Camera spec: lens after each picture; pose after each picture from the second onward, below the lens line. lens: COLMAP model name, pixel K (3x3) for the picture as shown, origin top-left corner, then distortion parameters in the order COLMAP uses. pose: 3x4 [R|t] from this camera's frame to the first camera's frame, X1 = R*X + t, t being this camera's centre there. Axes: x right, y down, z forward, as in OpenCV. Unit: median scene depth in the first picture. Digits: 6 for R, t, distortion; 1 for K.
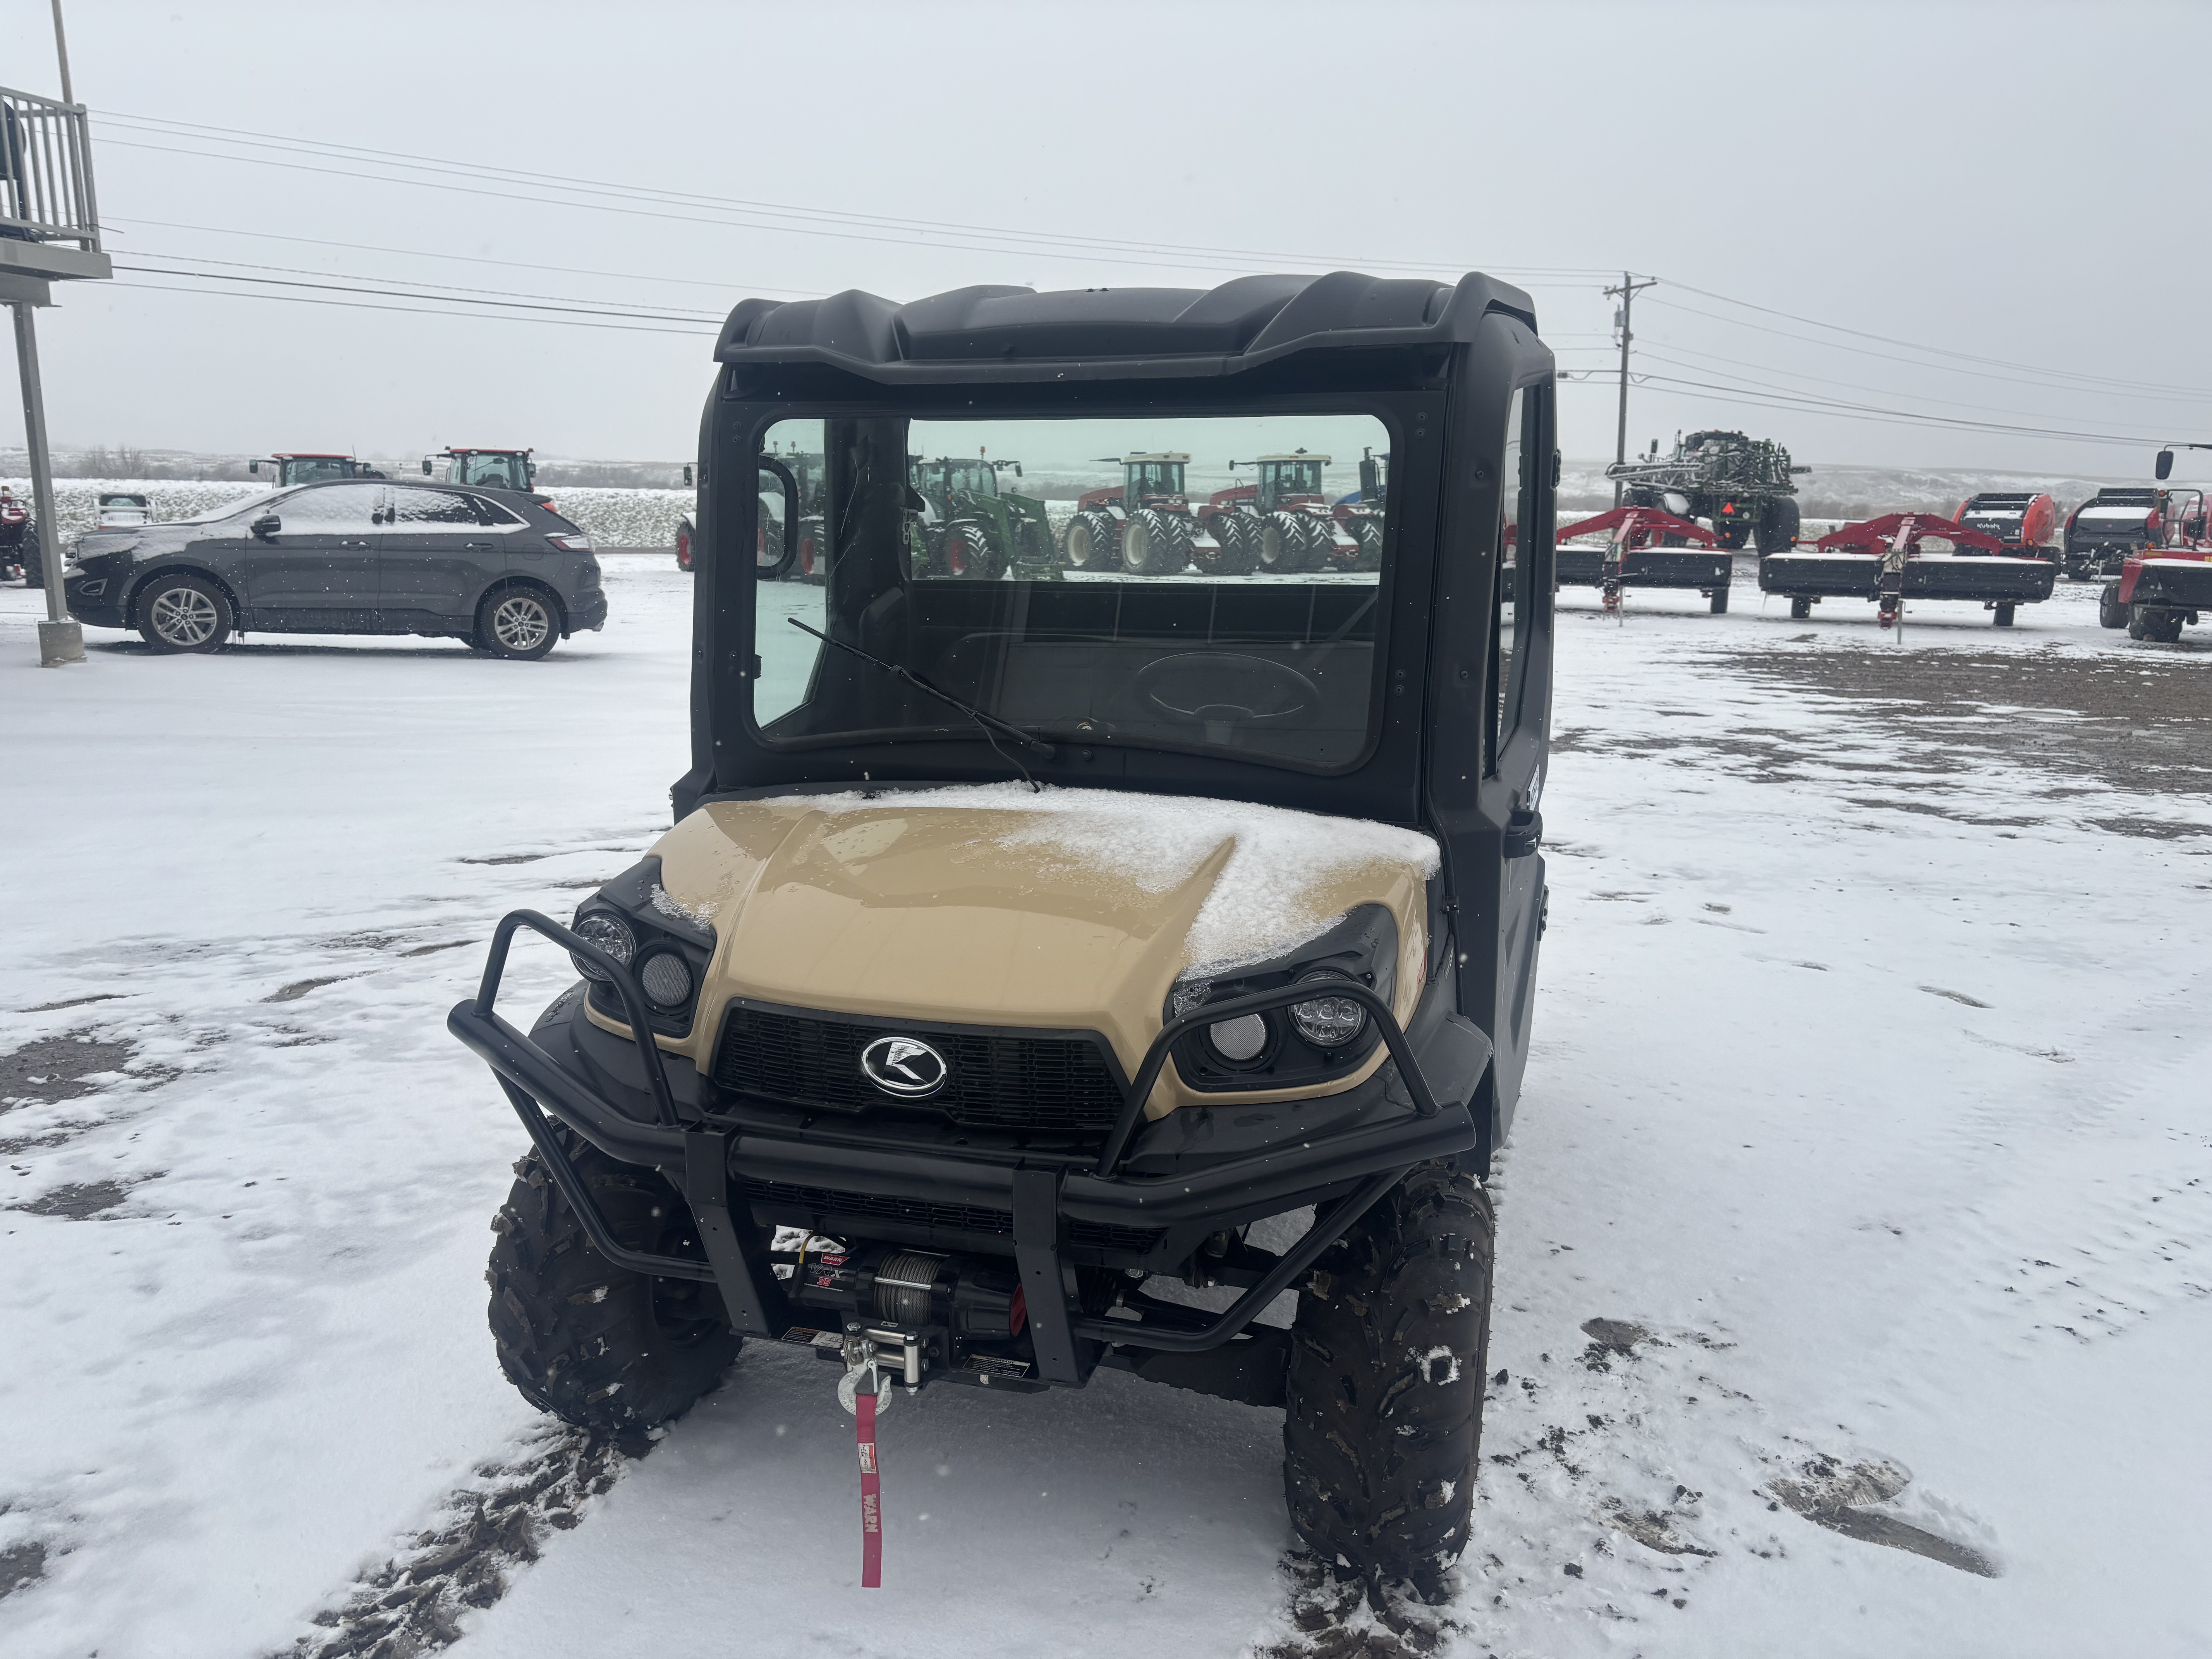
lens RADIAL K [[1671.2, 0, 1092.1], [0, 1671.2, 827.2], [0, 0, 1]] dist [0.051417, -0.050550]
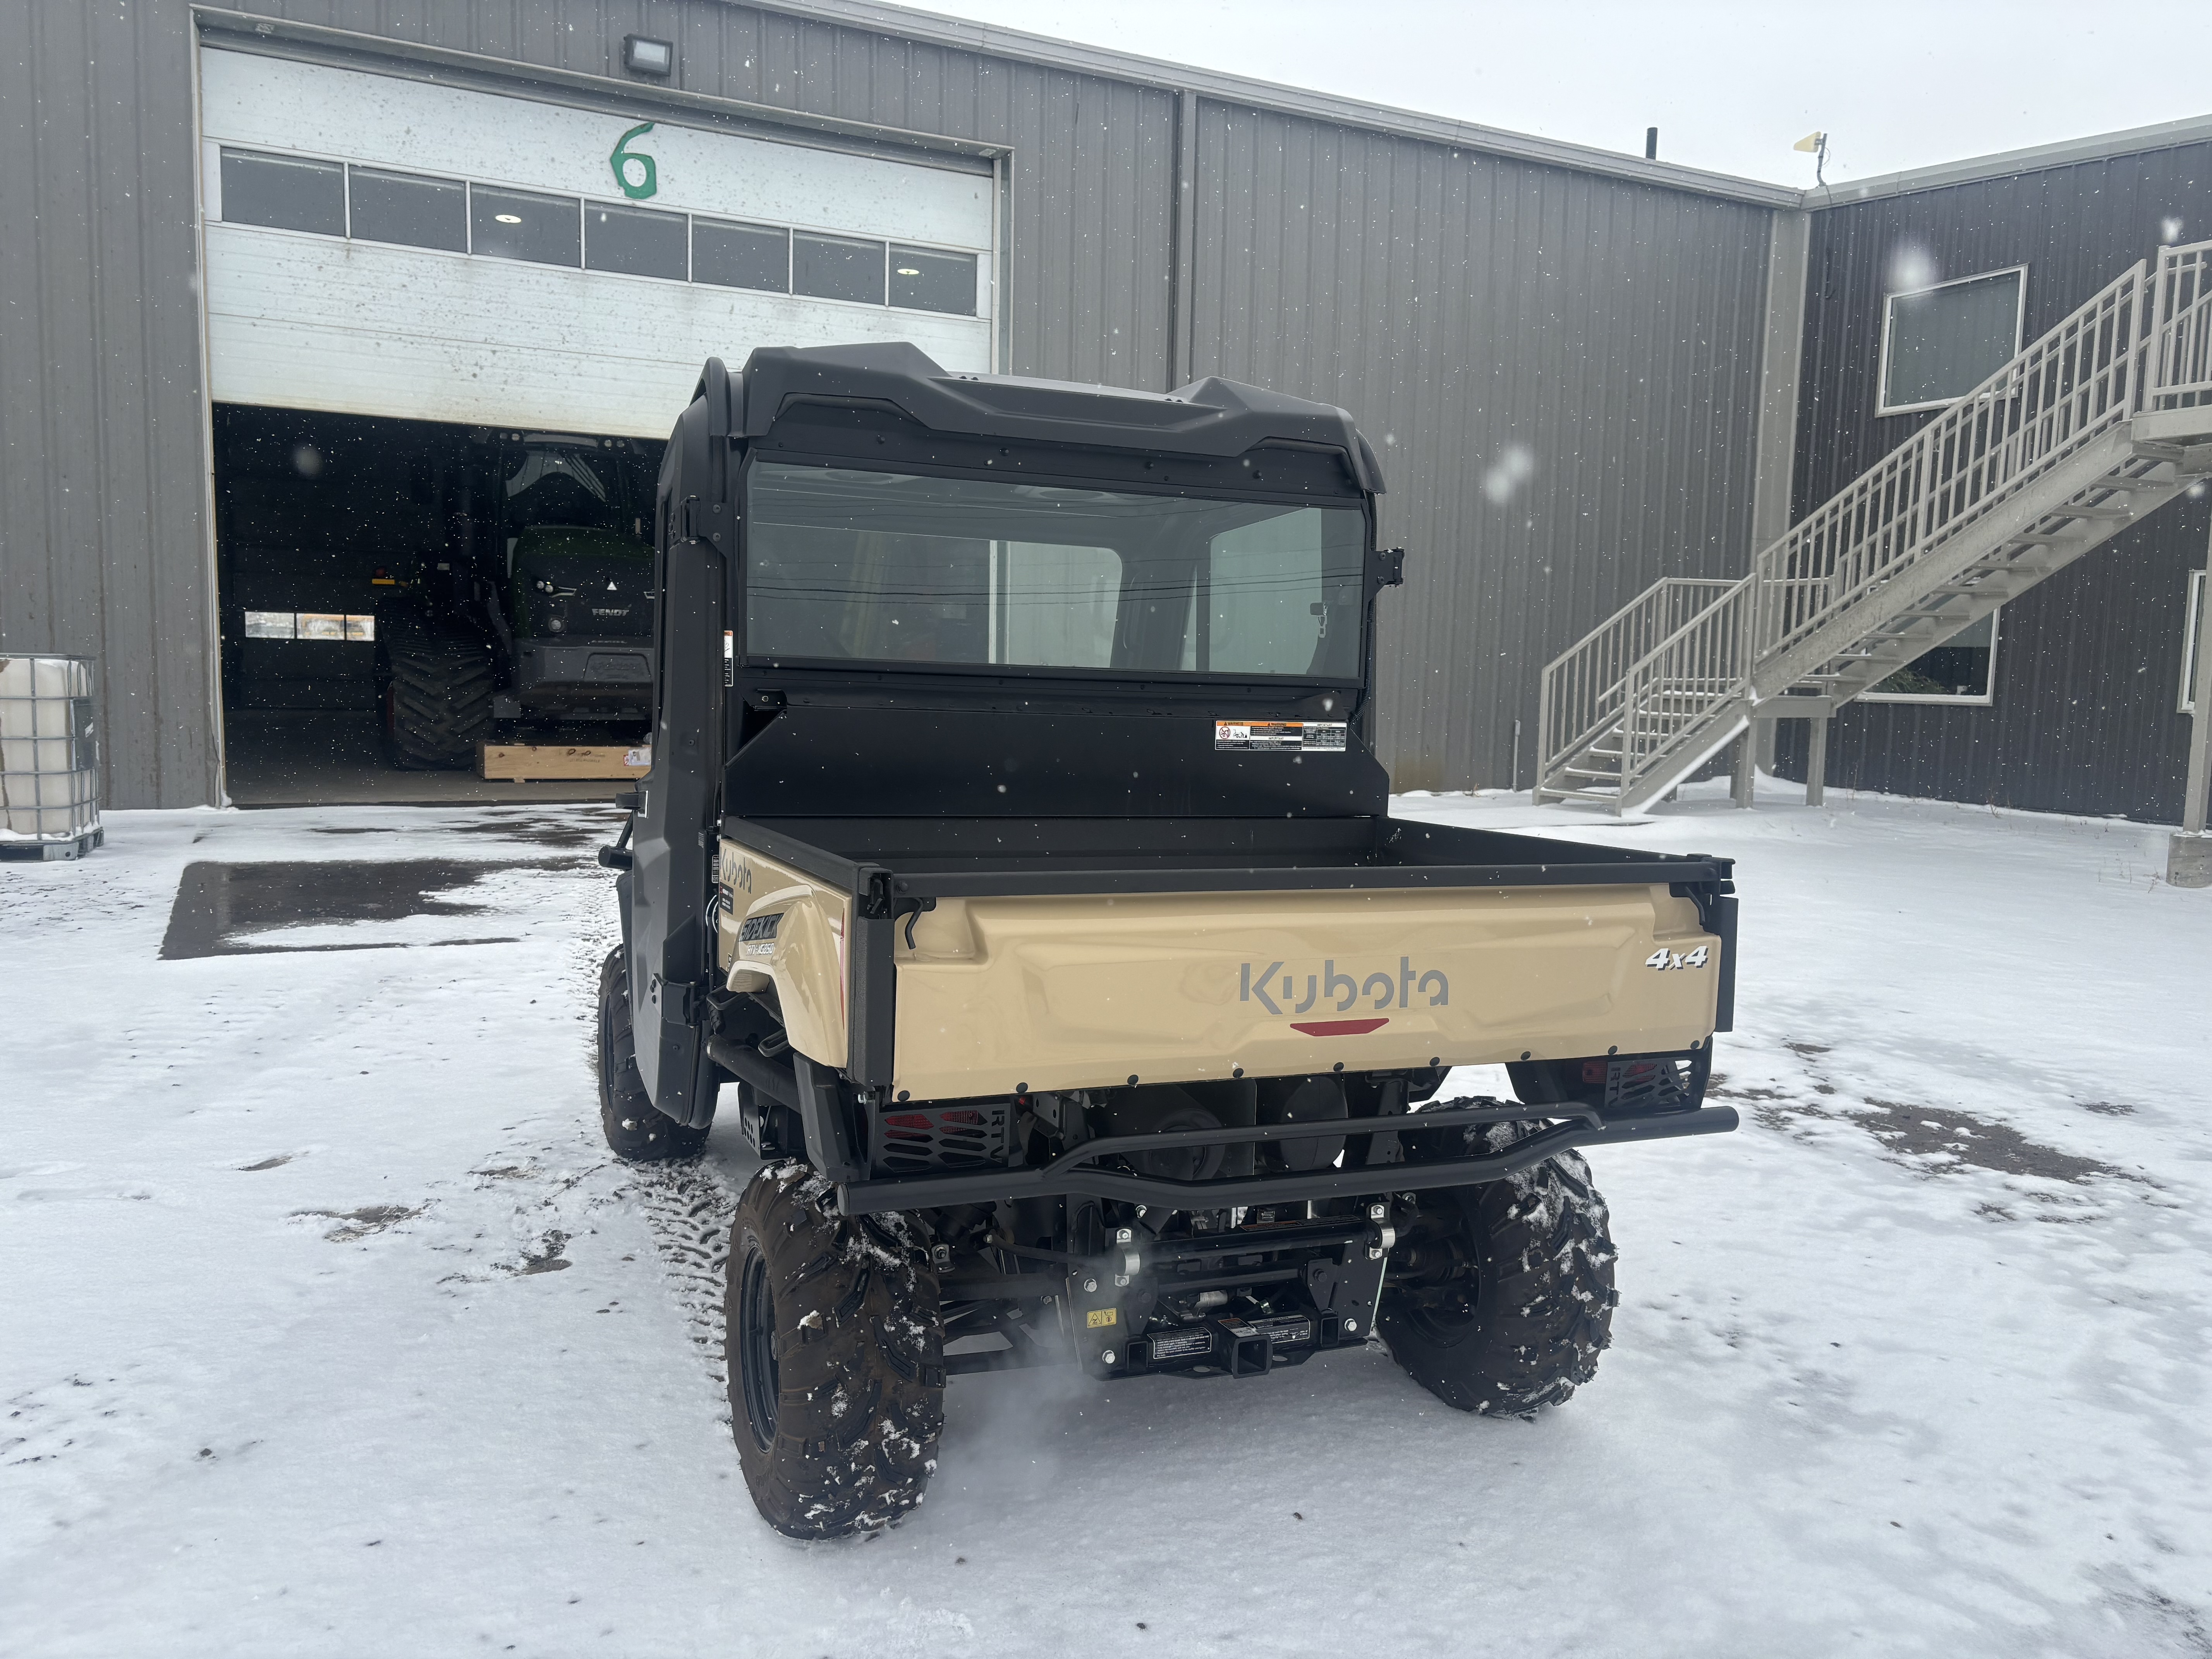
lens RADIAL K [[1672.0, 0, 1103.8], [0, 1672.0, 819.5], [0, 0, 1]] dist [0.031650, -0.009966]
pose [[-0.775156, 0.030544, -0.631031, 0.487655], [-0.159877, 0.956835, 0.242706, -0.225862], [0.611206, 0.289022, -0.736813, 1.330850]]
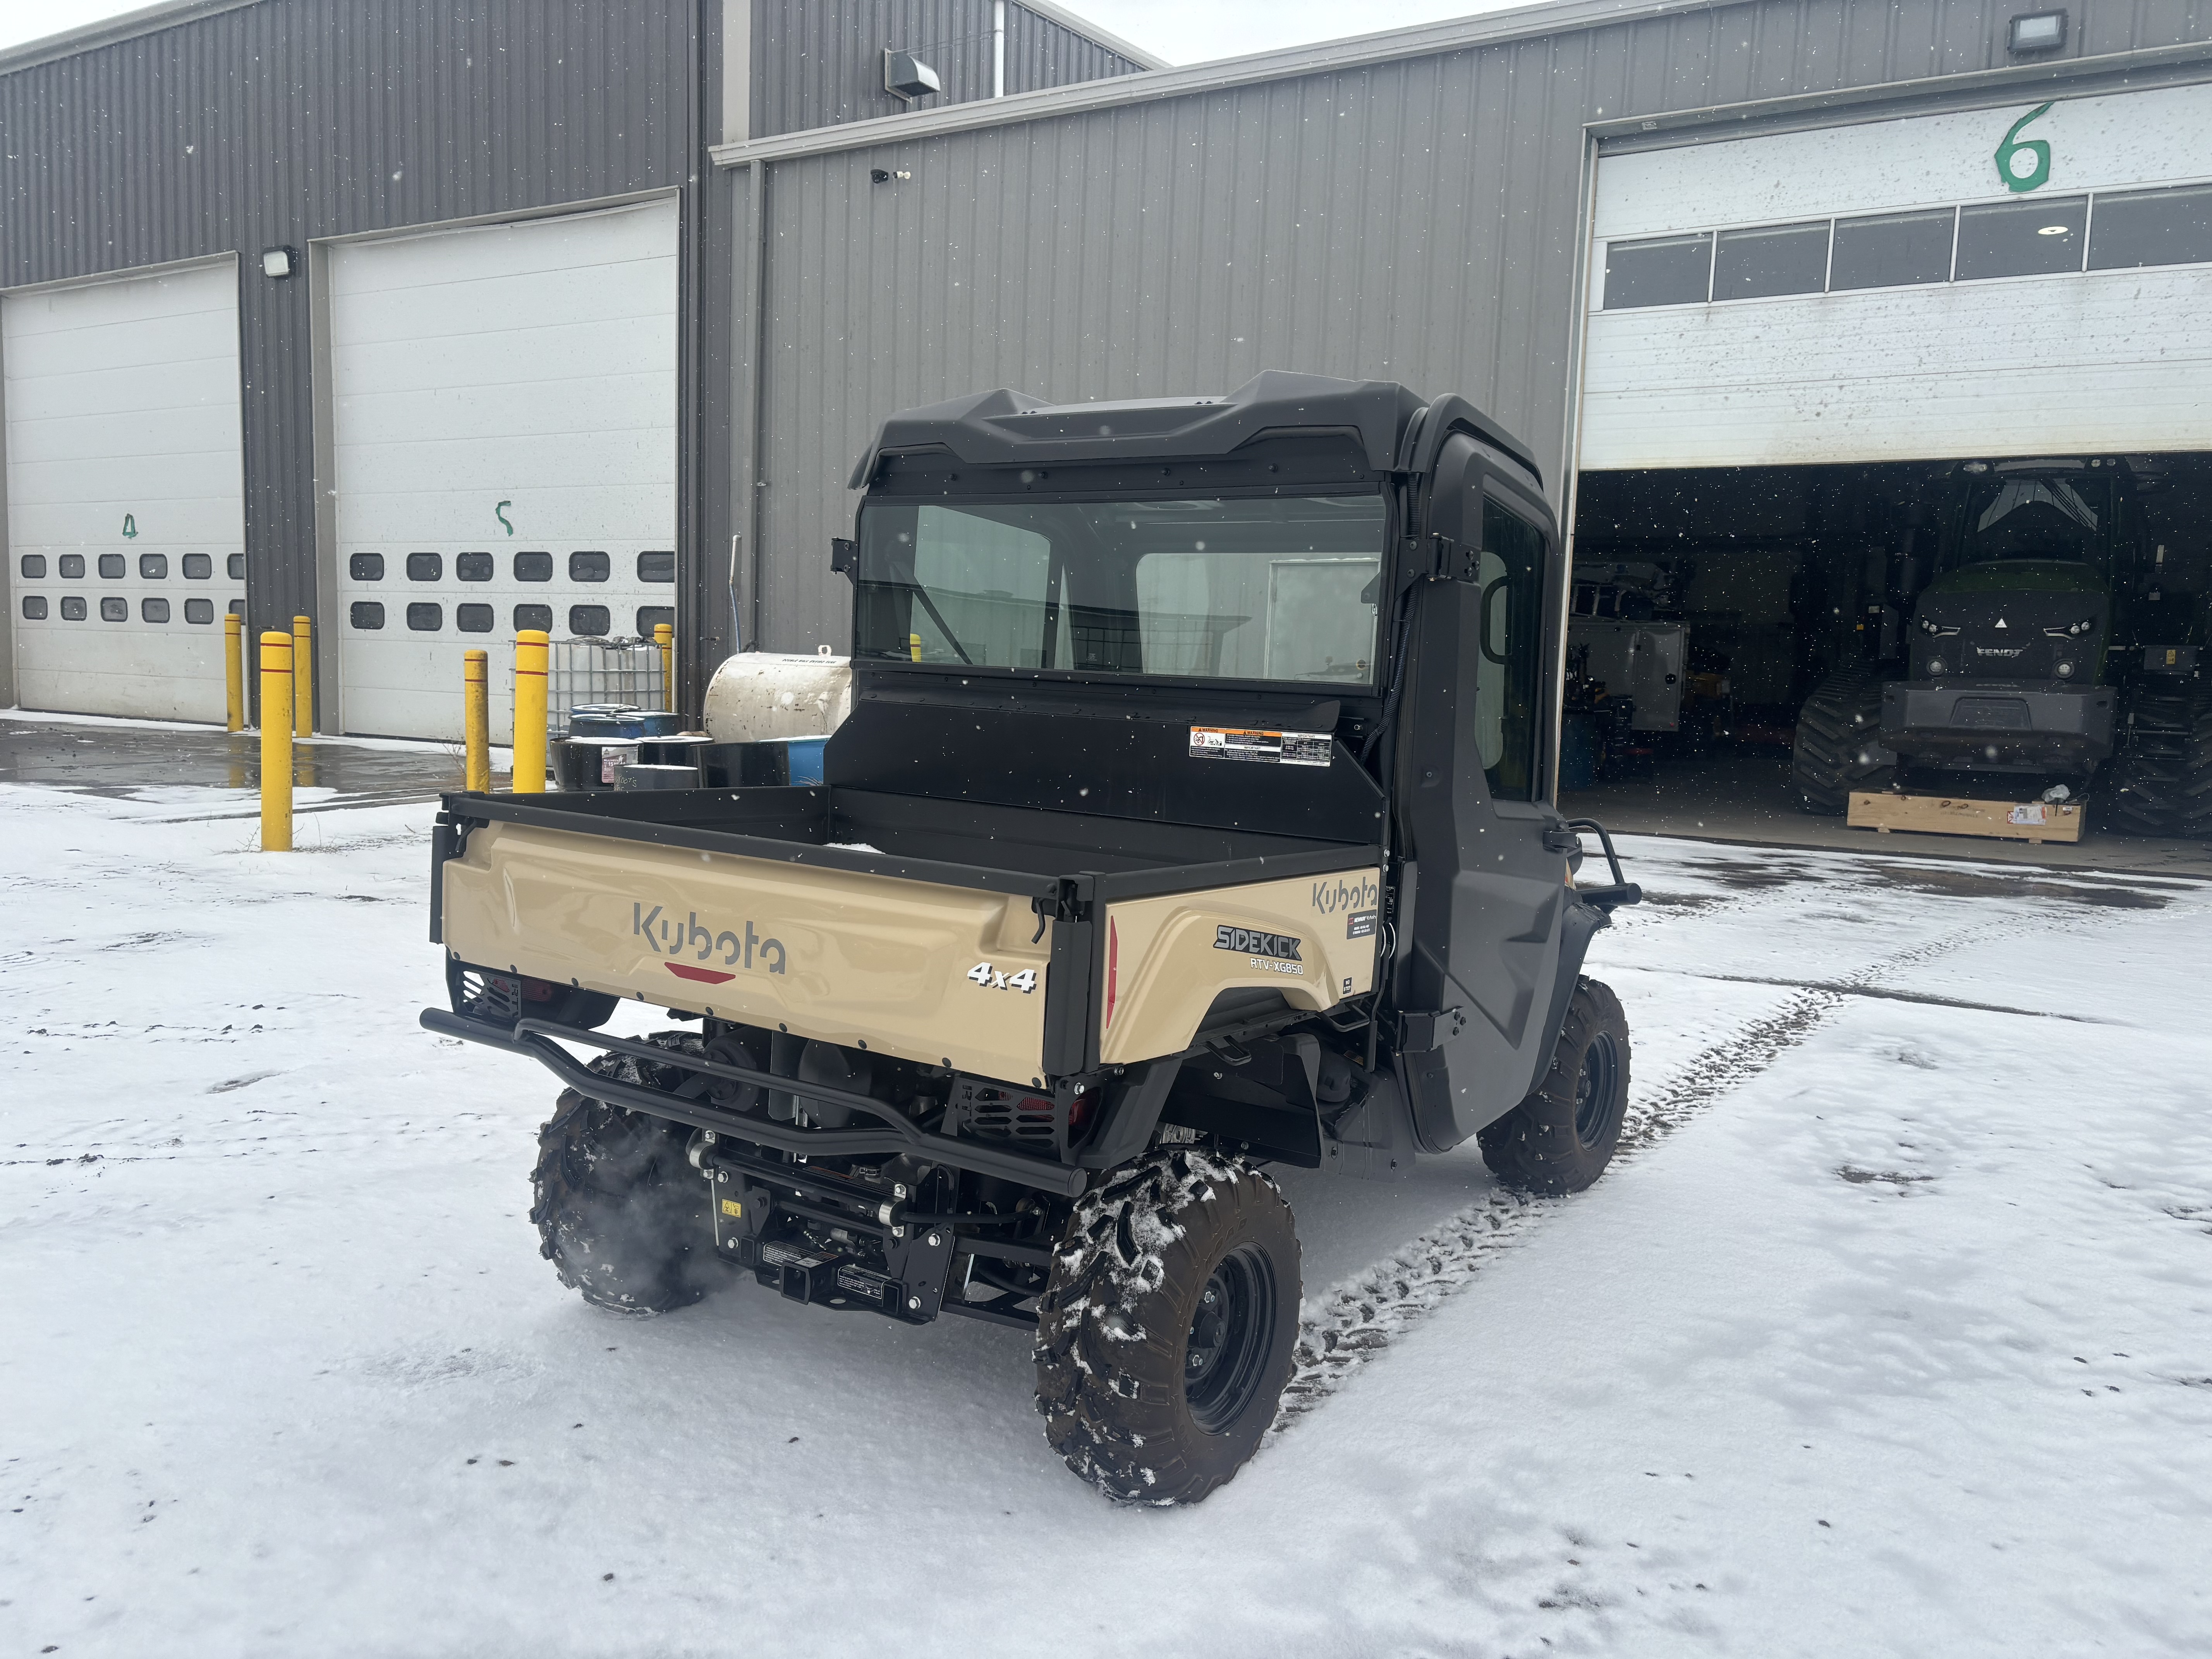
lens RADIAL K [[1671.2, 0, 1092.1], [0, 1671.2, 827.2], [0, 0, 1]] dist [0.051417, -0.050550]
pose [[-0.950288, -0.069526, 0.303512, -0.188965], [0.022556, 0.956820, 0.289805, -0.264134], [-0.310555, 0.282244, -0.907686, 1.482580]]
